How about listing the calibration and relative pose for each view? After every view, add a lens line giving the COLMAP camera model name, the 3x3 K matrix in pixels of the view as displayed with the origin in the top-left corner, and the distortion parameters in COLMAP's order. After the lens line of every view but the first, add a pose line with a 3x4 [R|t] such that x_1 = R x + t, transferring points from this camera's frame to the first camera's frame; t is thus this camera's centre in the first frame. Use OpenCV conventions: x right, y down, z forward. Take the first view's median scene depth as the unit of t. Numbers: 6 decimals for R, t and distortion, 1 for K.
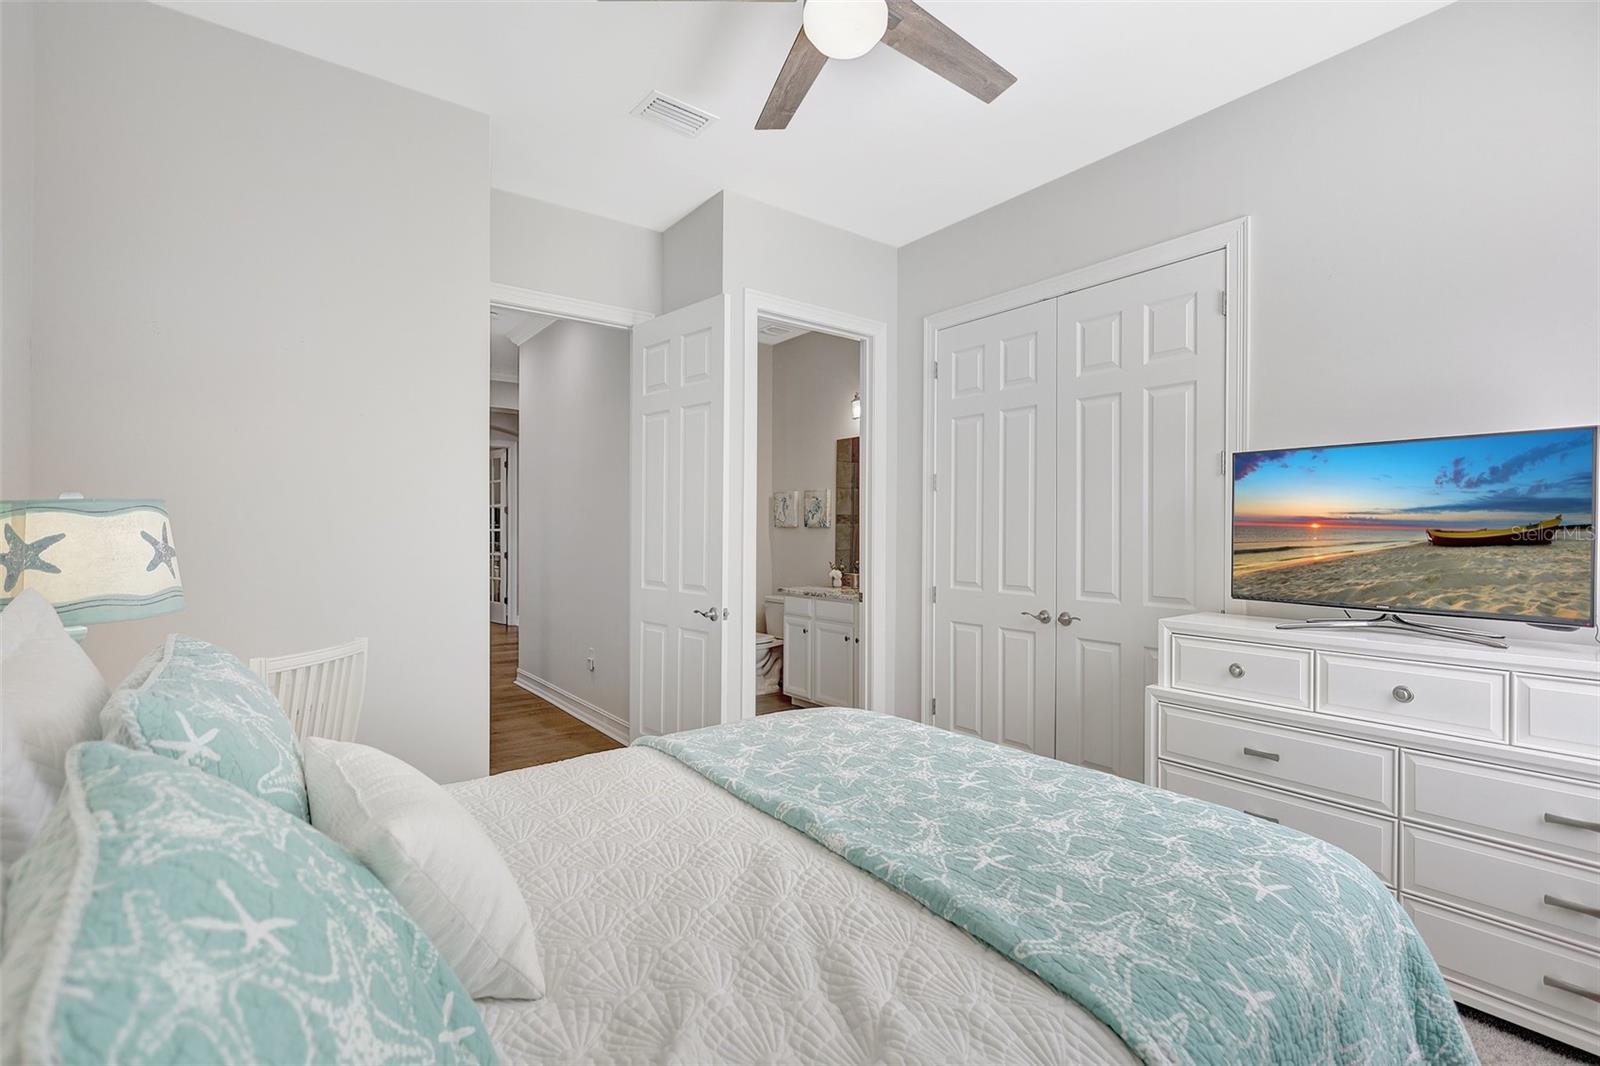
lens RADIAL K [[735.7, 0, 799.9], [0, 735.7, 534.4], [0, 0, 1]] dist [-0.000261, -0.000223]
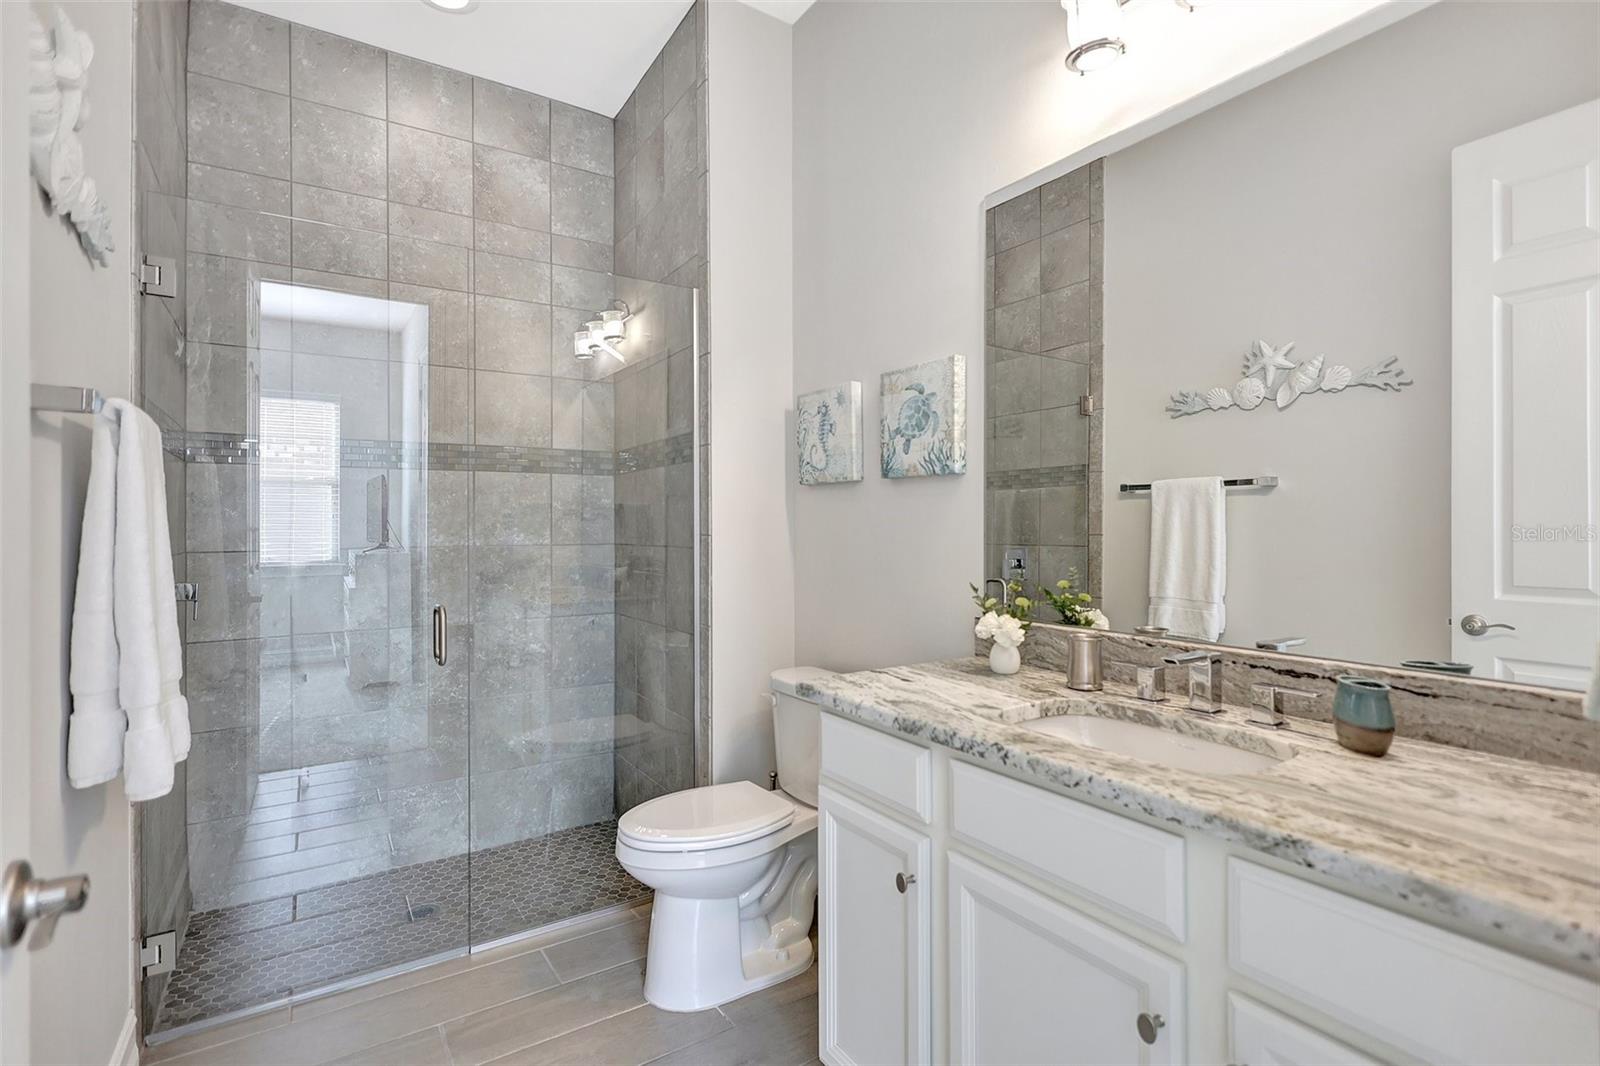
lens RADIAL K [[735.7, 0, 795.1], [0, 735.7, 532.8], [0, 0, 1]] dist [-0.000261, -0.000223]
pose [[0.997233, -0.004178, -0.074222, -0.009013], [0.004530, 0.999979, 0.004581, 0.013781], [0.074201, -0.004905, 0.997231, 0.666025]]
